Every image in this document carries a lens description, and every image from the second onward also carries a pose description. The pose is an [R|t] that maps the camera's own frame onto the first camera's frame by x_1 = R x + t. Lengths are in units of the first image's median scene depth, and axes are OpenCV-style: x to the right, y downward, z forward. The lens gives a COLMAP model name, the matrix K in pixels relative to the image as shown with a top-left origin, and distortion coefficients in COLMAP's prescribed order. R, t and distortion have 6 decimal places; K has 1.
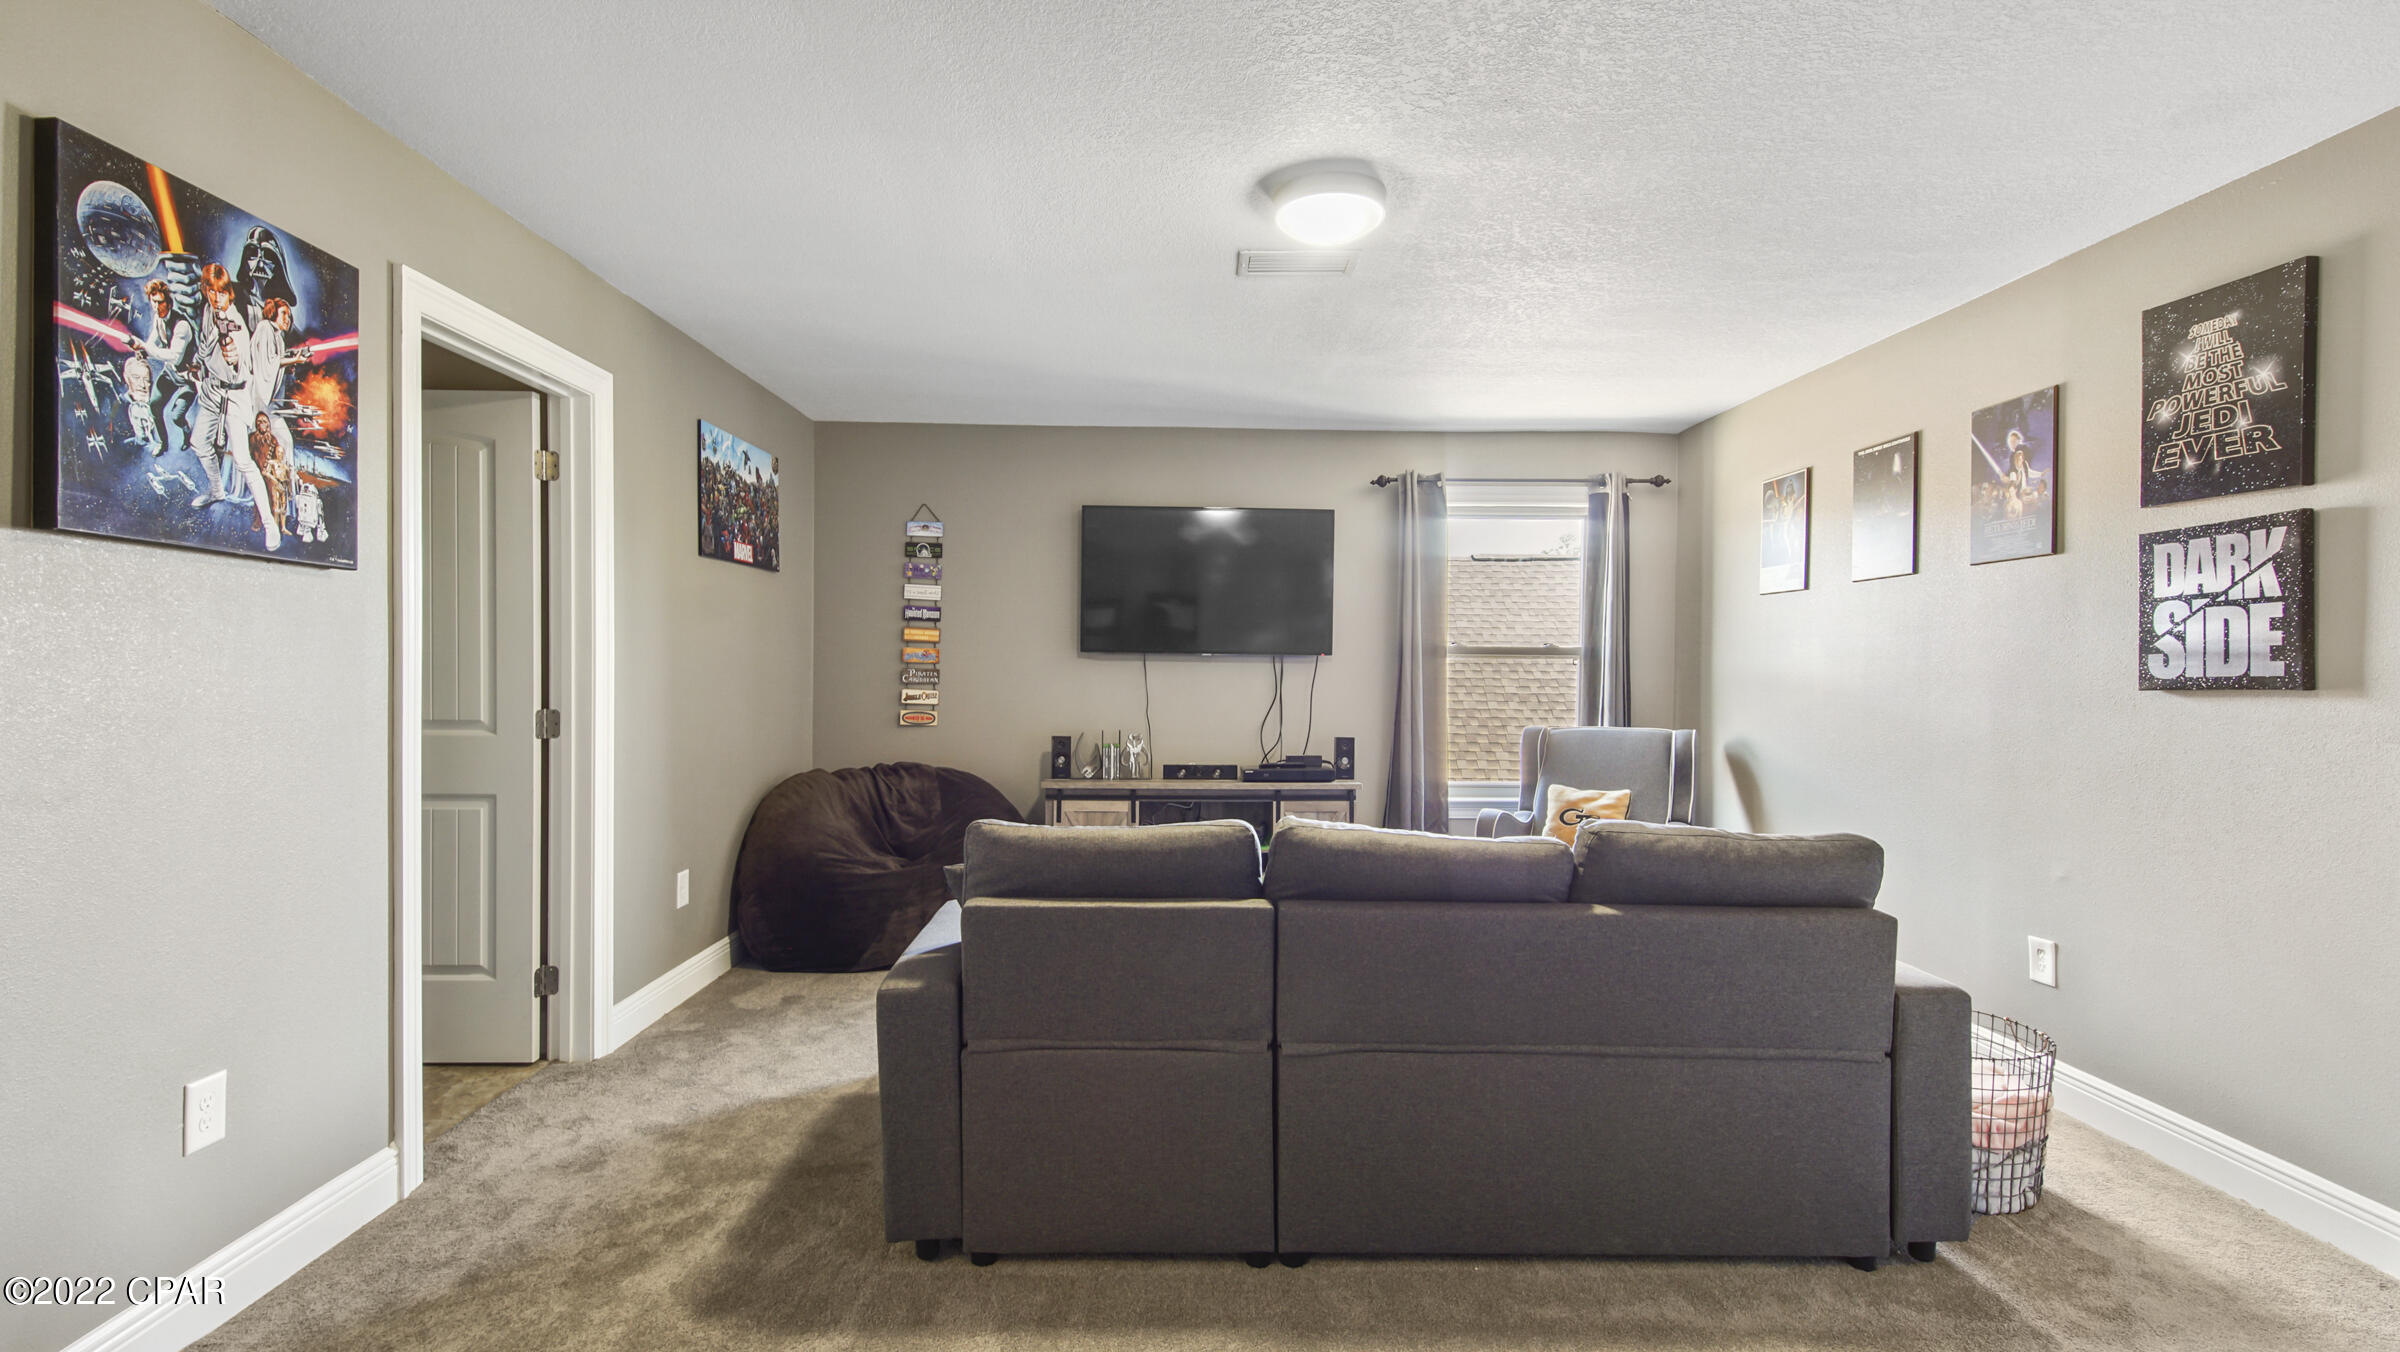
lens RADIAL K [[1075.2, 0, 1186.3], [0, 1075.2, 677.6], [0, 0, 1]] dist [0.025827, -0.015091]
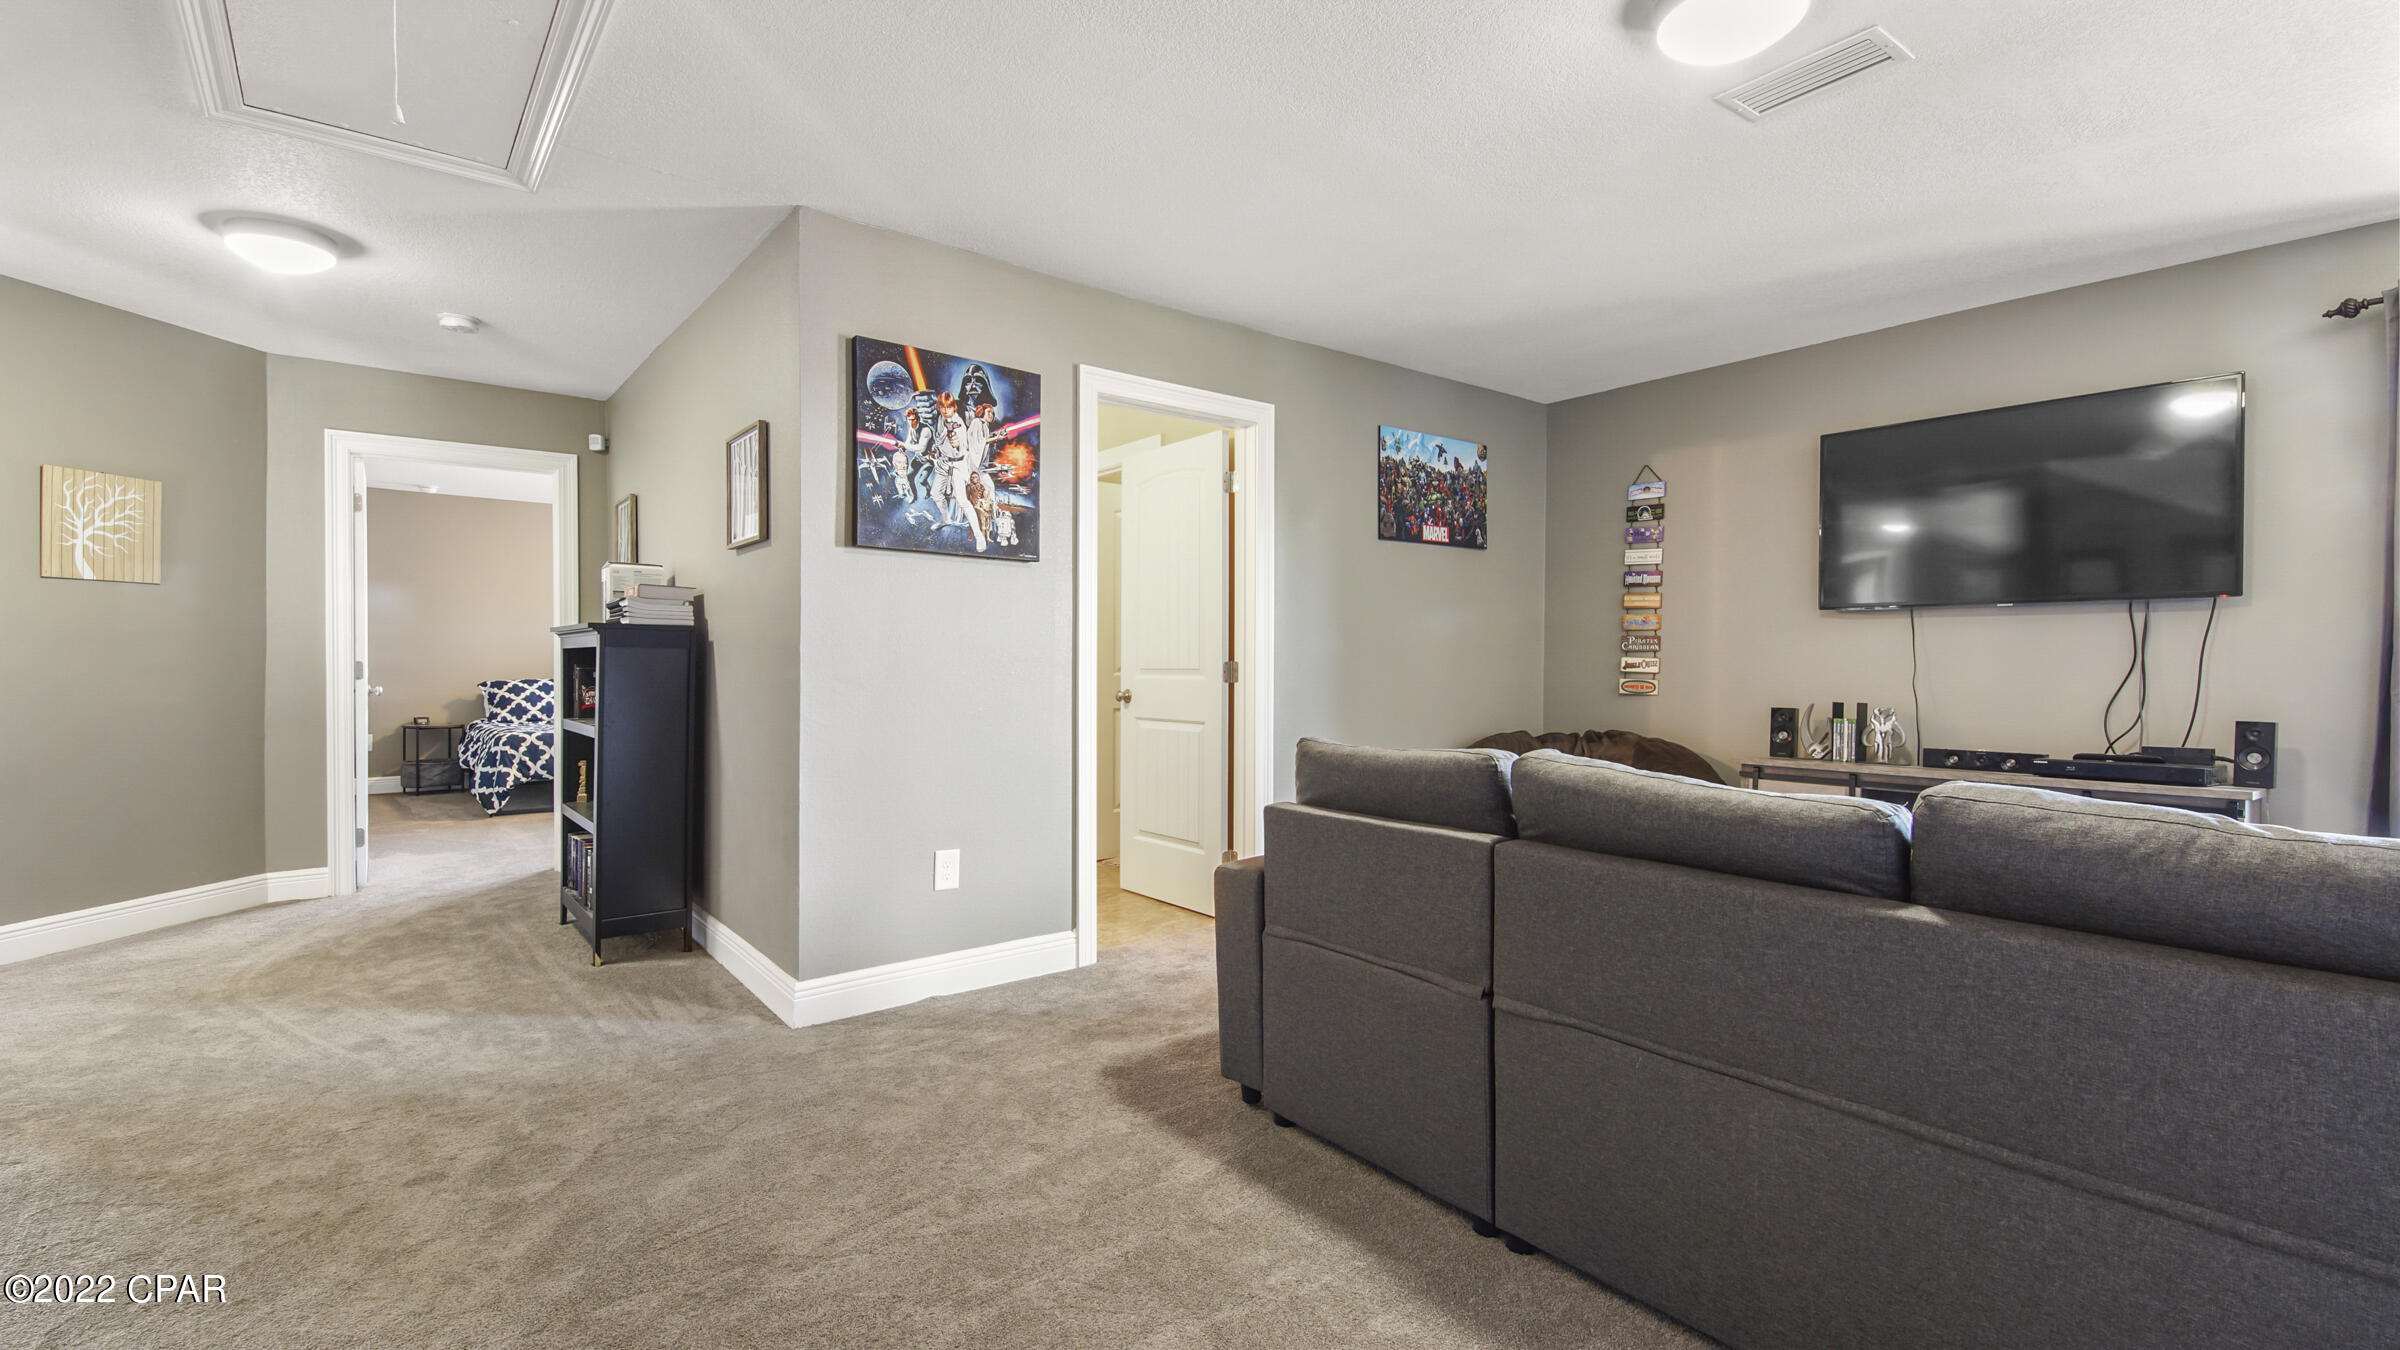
lens RADIAL K [[1035.1, 0, 1192.7], [0, 1035.1, 676.3], [0, 0, 1]] dist [0.007026, -0.003497]
pose [[0.597841, 0.000852, -0.801614, 0.535518], [-0.004242, 0.999989, -0.002101, 0.065153], [0.801604, 0.004657, 0.597838, 0.237256]]
